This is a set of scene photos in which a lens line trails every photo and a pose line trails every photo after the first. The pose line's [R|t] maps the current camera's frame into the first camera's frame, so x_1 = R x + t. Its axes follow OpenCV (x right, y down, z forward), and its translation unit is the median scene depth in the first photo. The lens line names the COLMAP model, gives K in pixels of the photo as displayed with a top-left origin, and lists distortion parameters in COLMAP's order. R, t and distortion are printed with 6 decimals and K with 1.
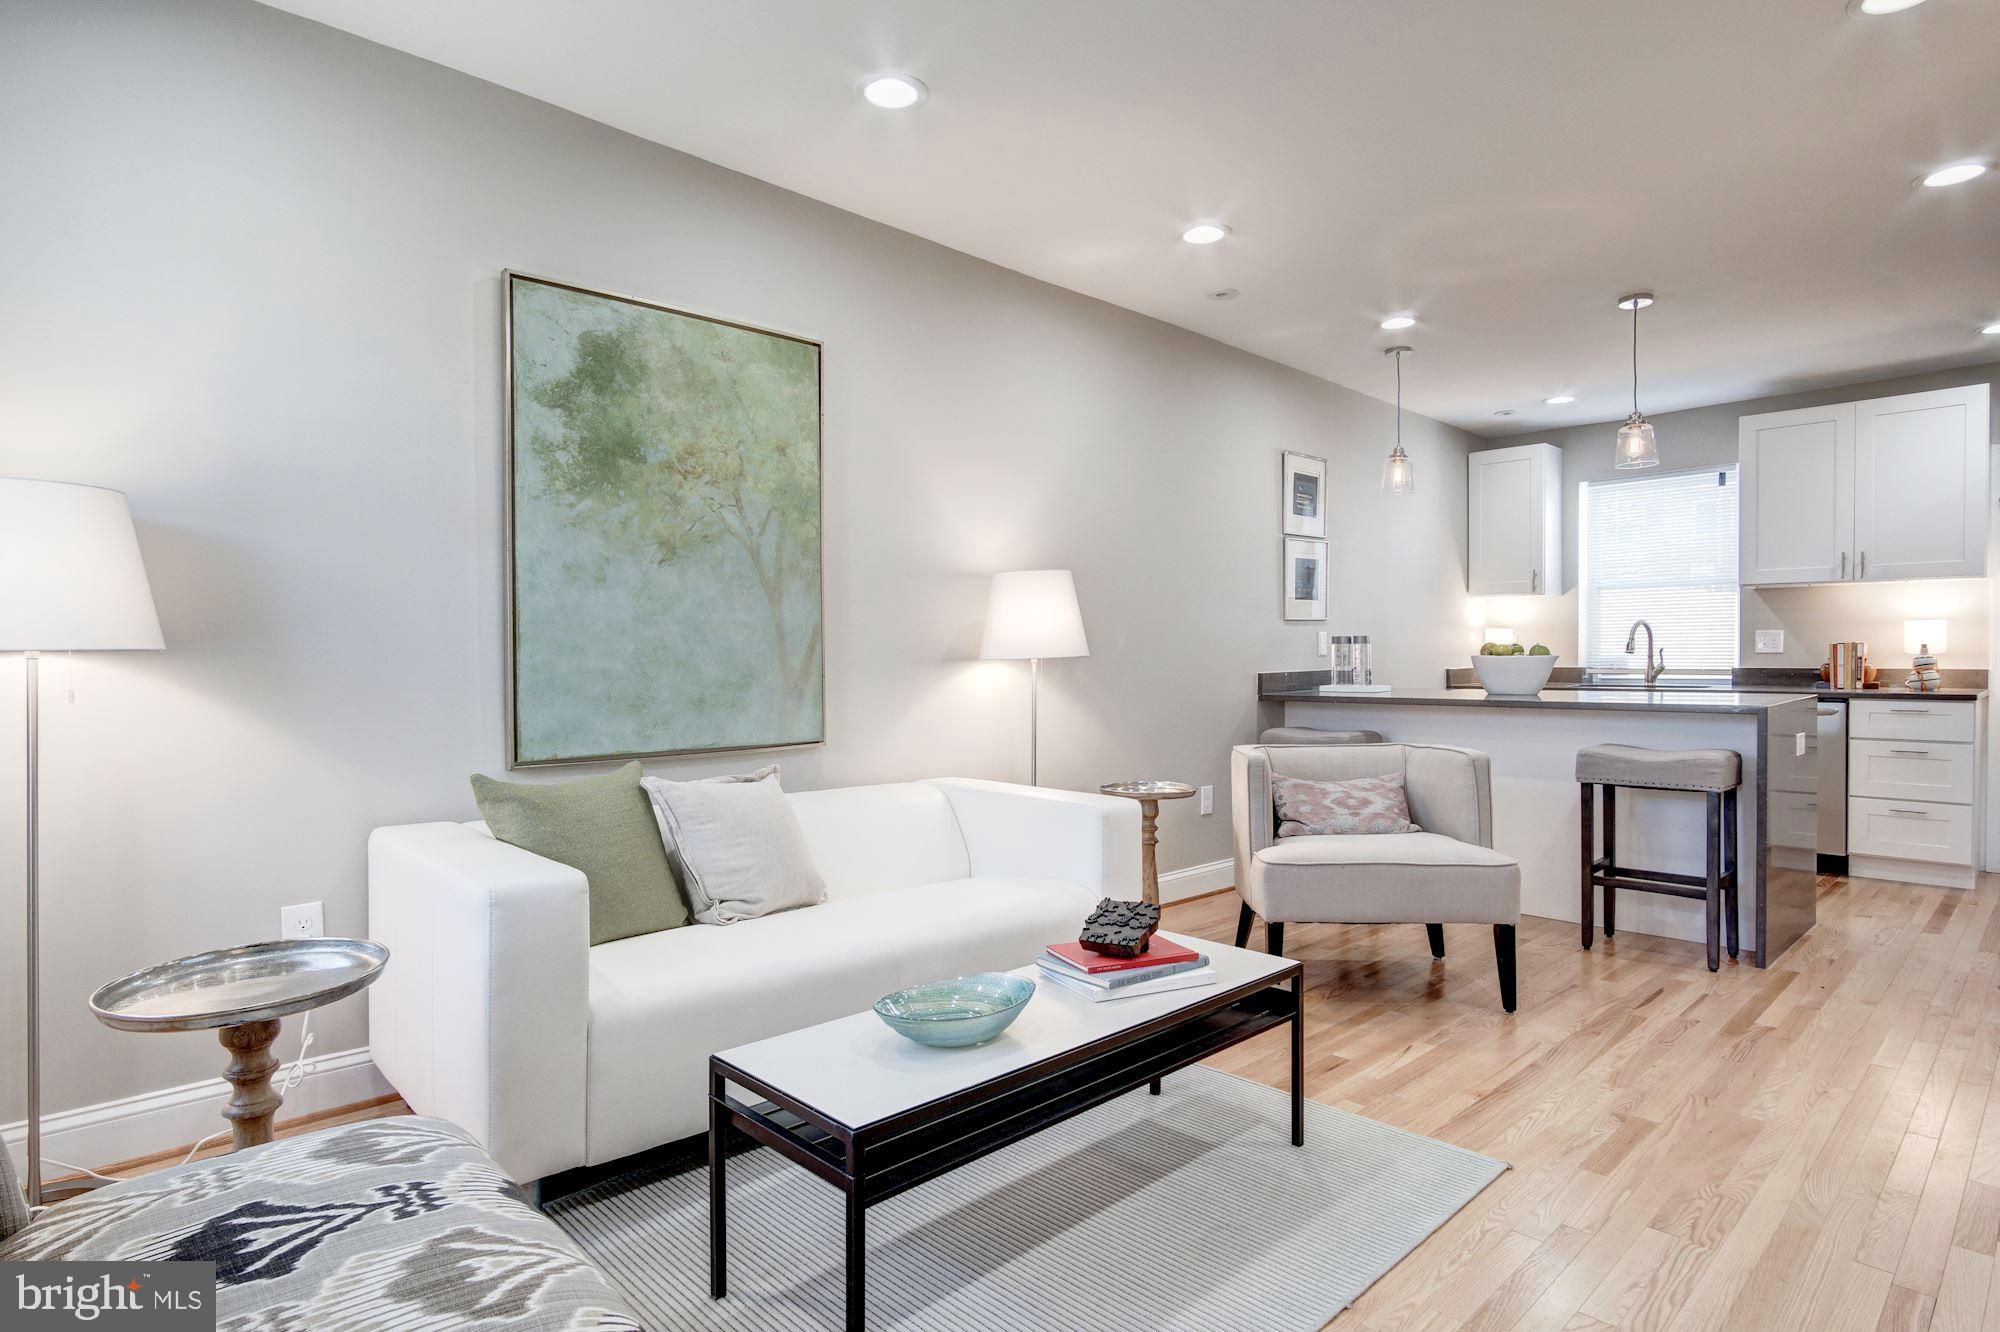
lens RADIAL K [[1084.9, 0, 994.9], [0, 1084.9, 649.7], [0, 0, 1]] dist [0.000817, -0.000078]
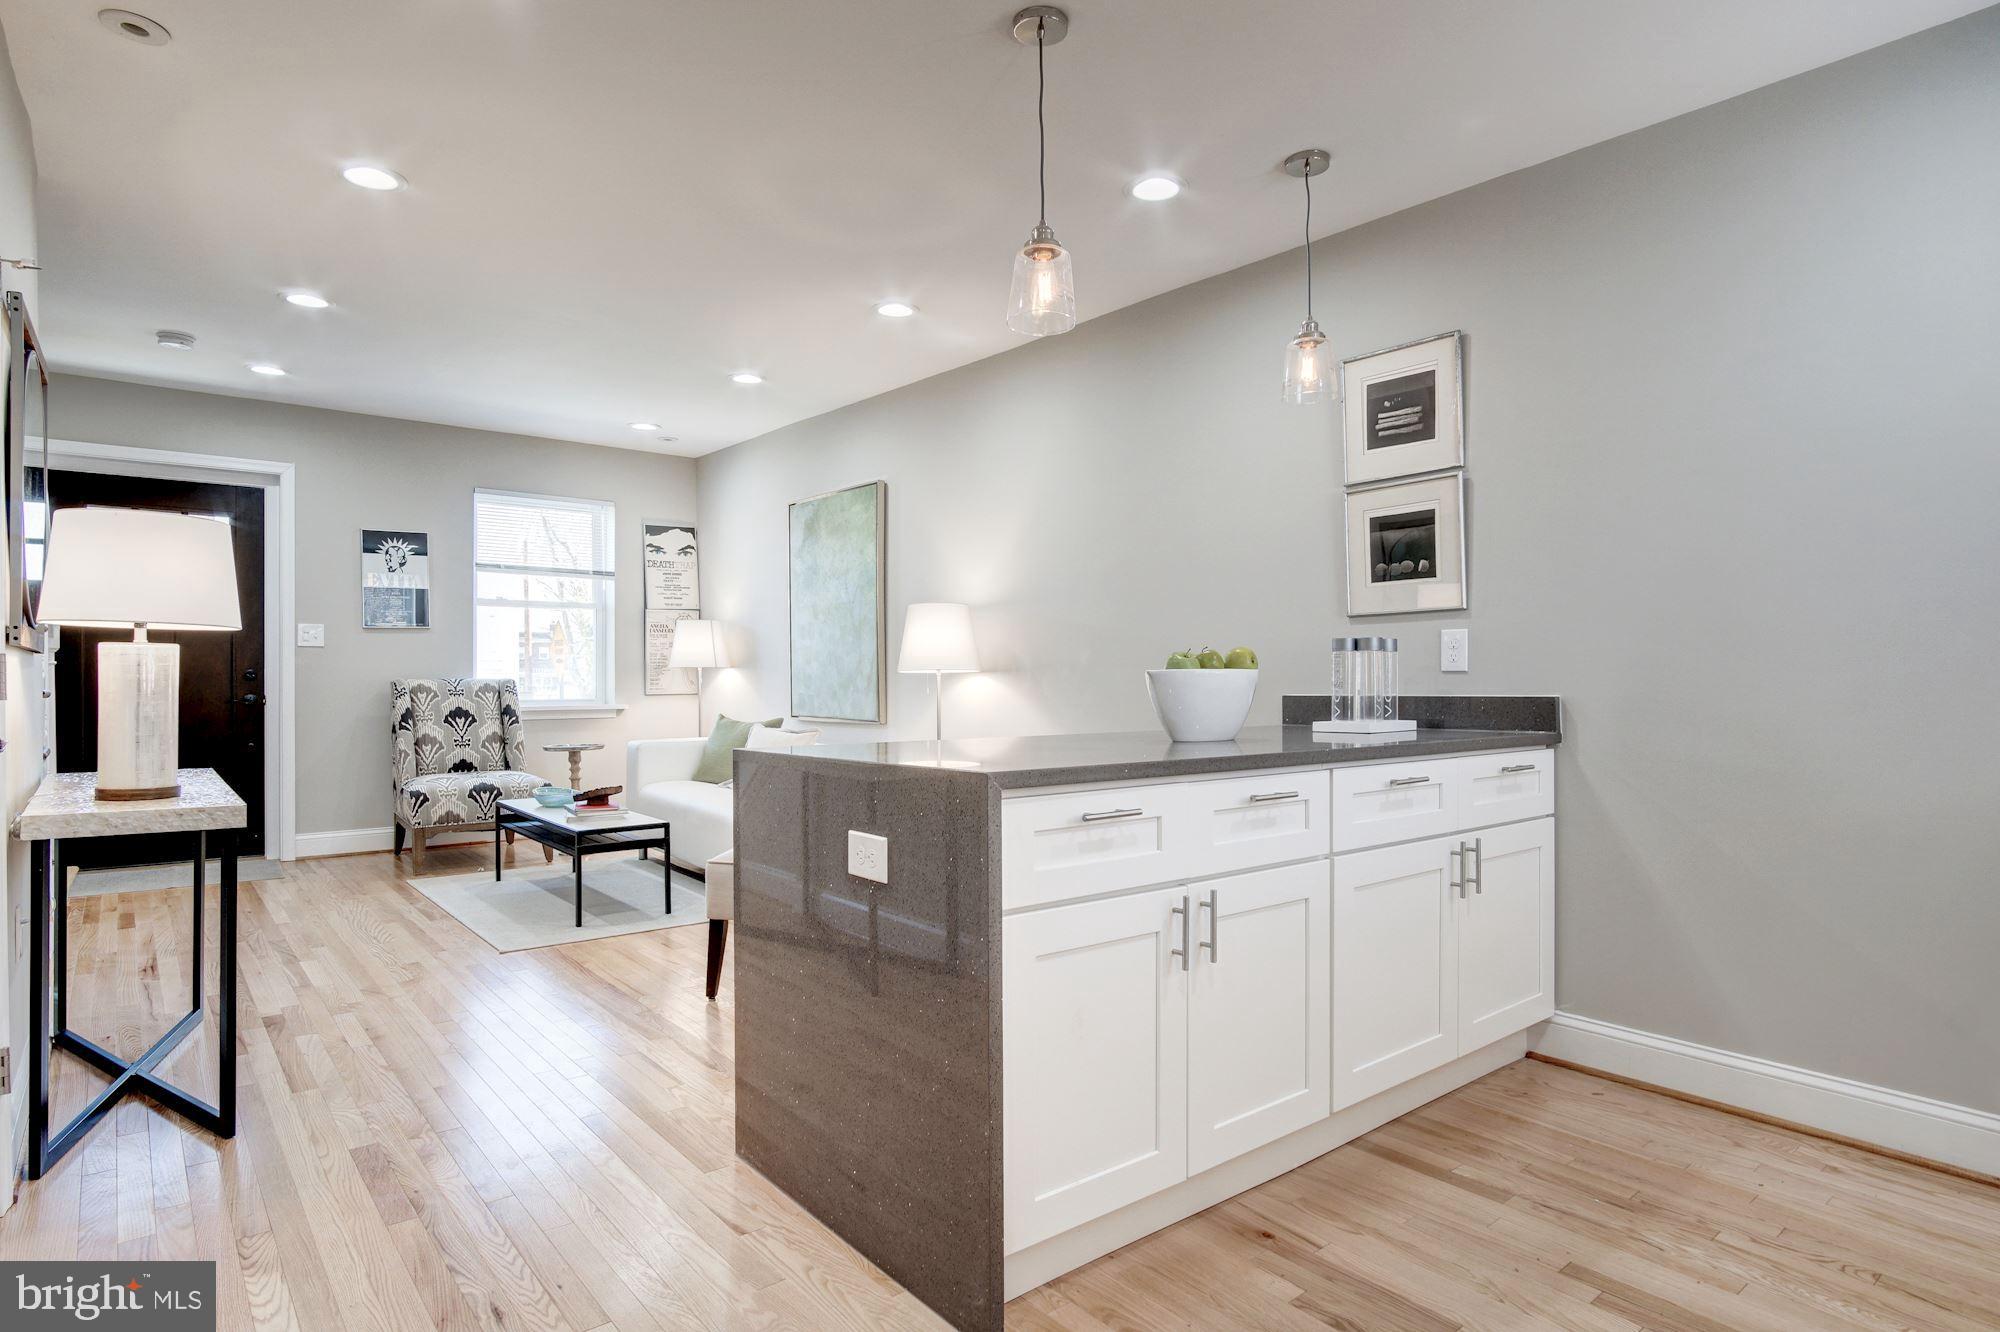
lens RADIAL K [[1075.7, 0, 985.9], [0, 1075.7, 675.5], [0, 0, 1]] dist [-0.002225, -0.001000]
pose [[-0.087563, 0.003712, -0.996152, 1.551414], [-0.001050, 0.999992, 0.003819, 0.008048], [0.996158, 0.001381, -0.087559, 1.390086]]
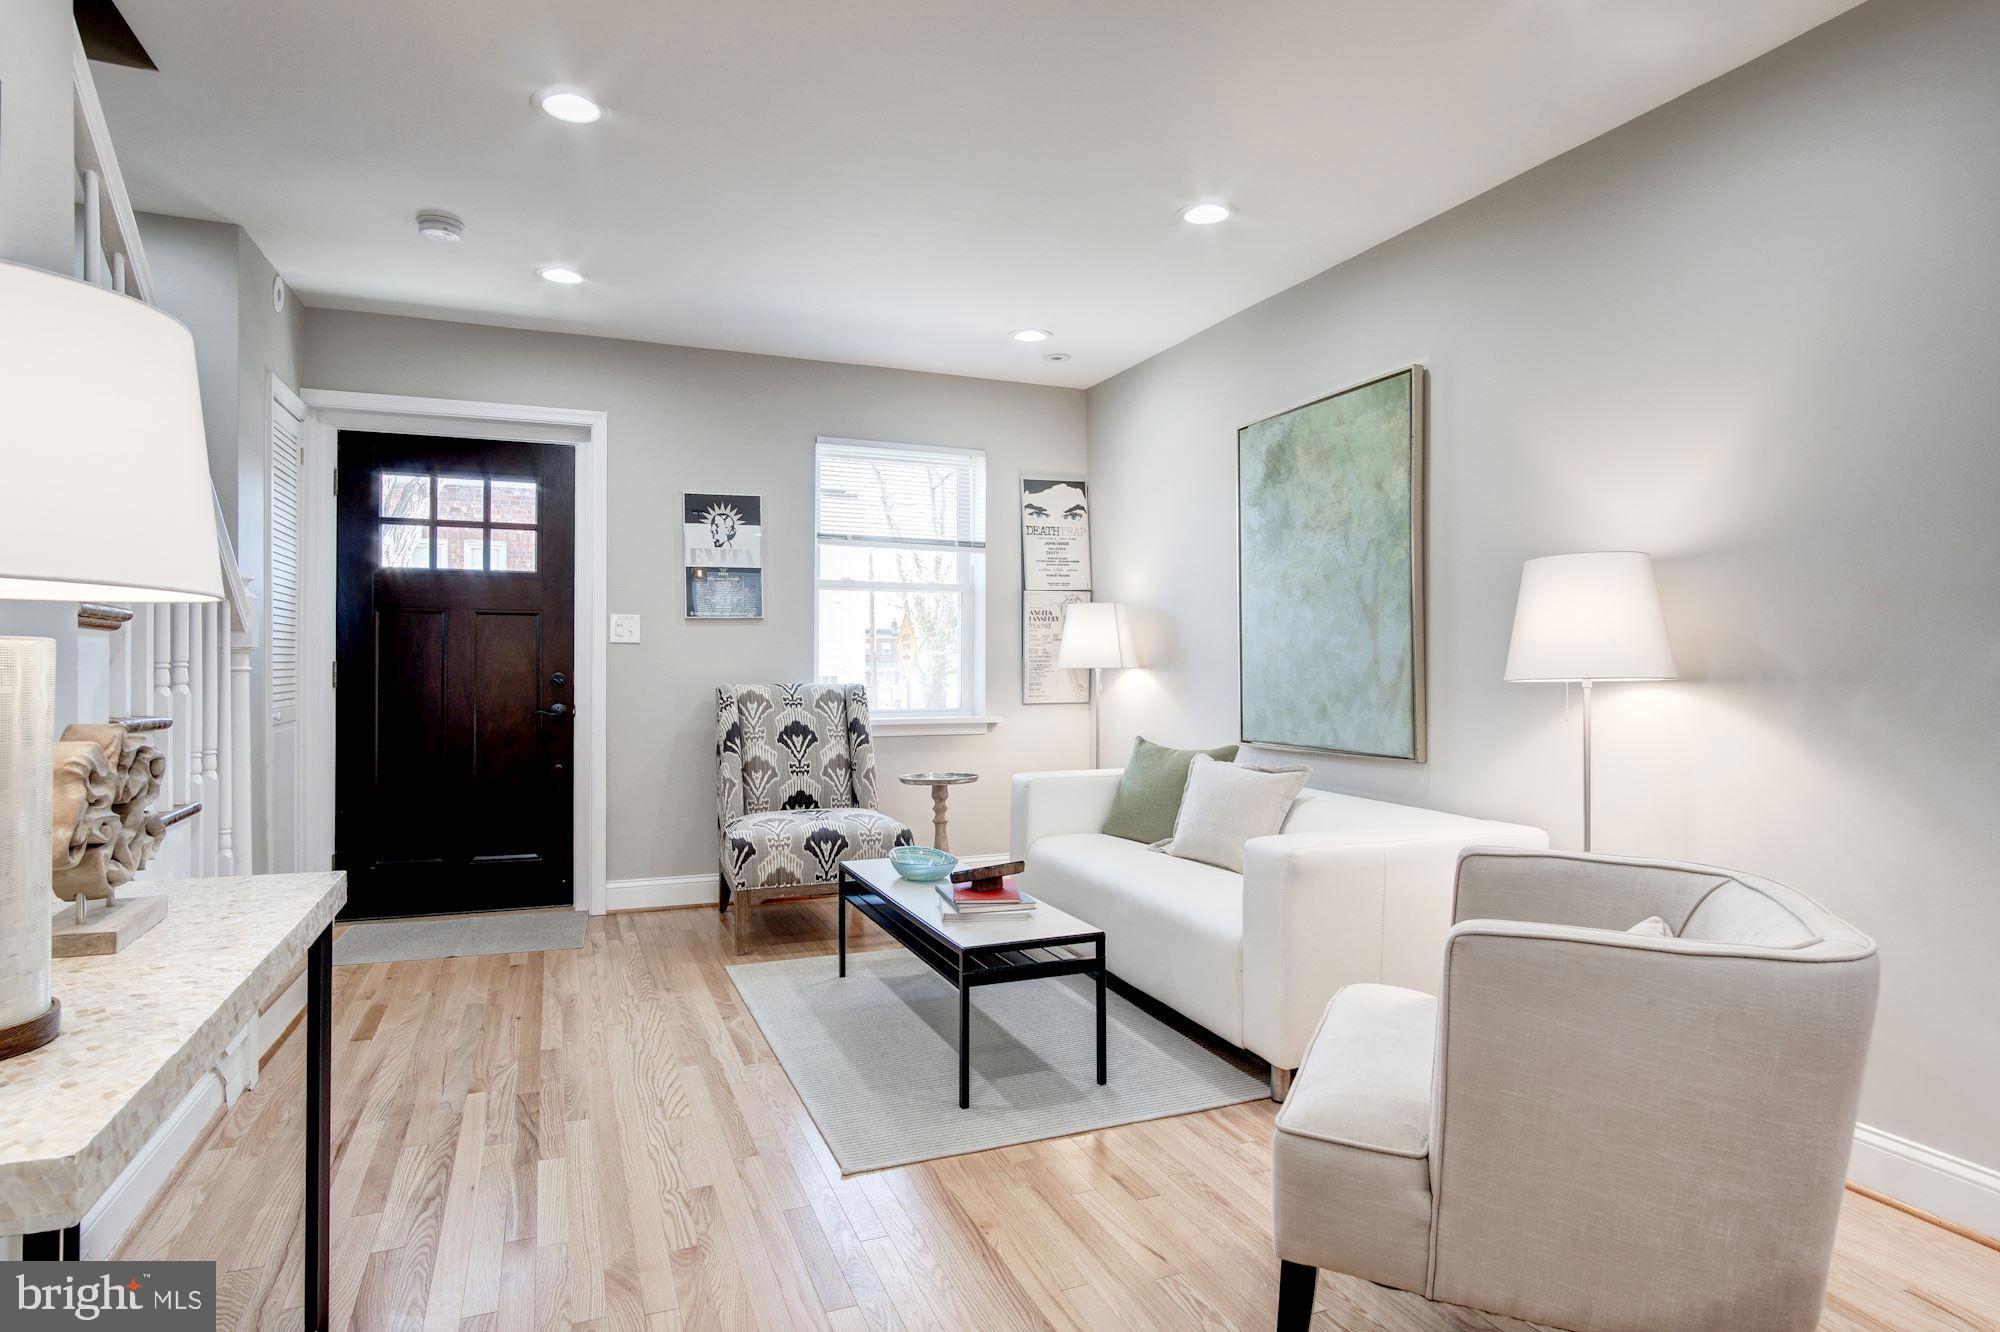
lens RADIAL K [[1084.9, 0, 994.9], [0, 1084.9, 649.7], [0, 0, 1]] dist [0.000817, -0.000078]
pose [[-0.369195, -0.013195, -0.929258, 0.981288], [0.000047, 0.999899, -0.014216, -0.003617], [0.929352, -0.005293, -0.369157, 1.073648]]
